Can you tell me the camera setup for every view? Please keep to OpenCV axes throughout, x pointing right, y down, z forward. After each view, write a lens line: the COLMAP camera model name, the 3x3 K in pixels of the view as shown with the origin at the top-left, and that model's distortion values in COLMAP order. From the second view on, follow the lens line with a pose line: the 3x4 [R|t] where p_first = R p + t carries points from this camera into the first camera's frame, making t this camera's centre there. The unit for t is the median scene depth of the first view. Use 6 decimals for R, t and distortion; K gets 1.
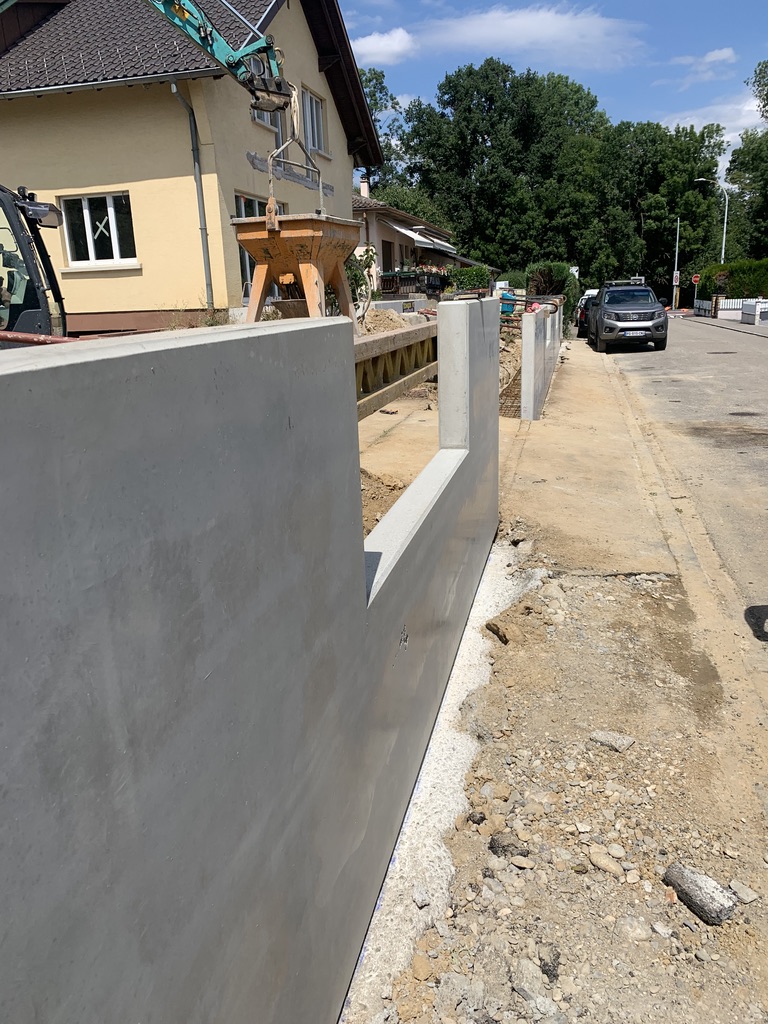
lens RADIAL K [[779.2, 0, 382.8], [0, 779.2, 508.7], [0, 0, 1]] dist [0.008855, 0.005834]
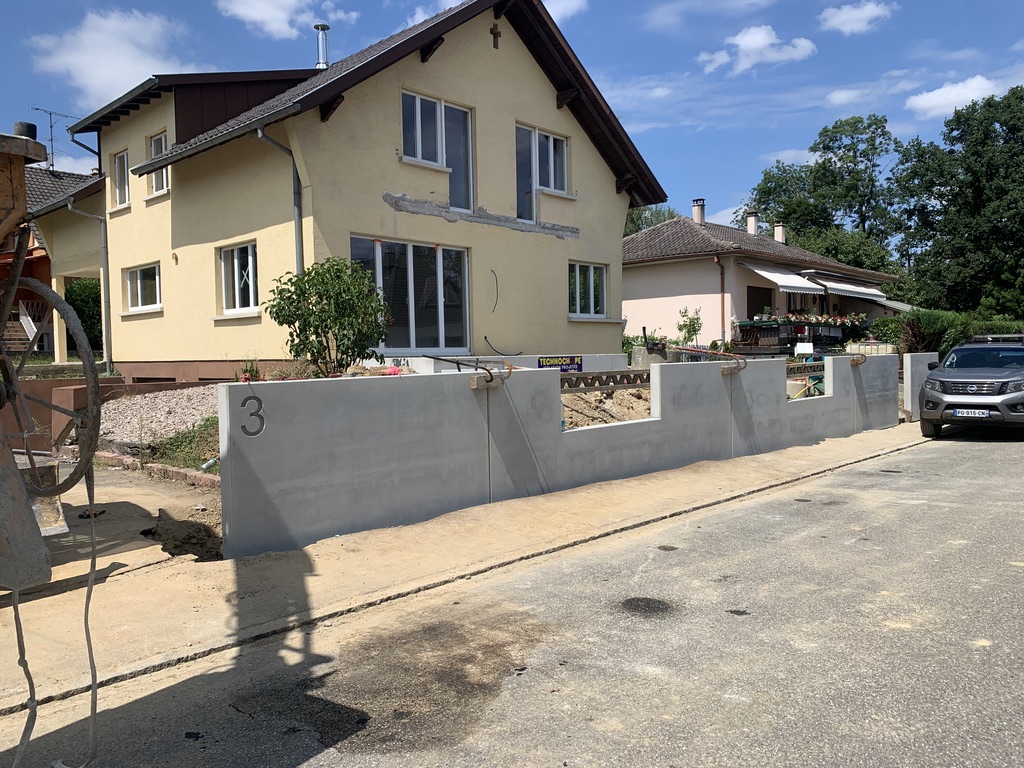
lens RADIAL K [[779.2, 0, 512.0], [0, 779.2, 384.0], [0, 0, 1]] dist [0.008855, 0.005834]
pose [[0.873524, 0.043387, -0.484843, 0.092194], [-0.145678, 0.973672, -0.175332, -0.023411], [0.464471, 0.223788, 0.856847, 0.077087]]
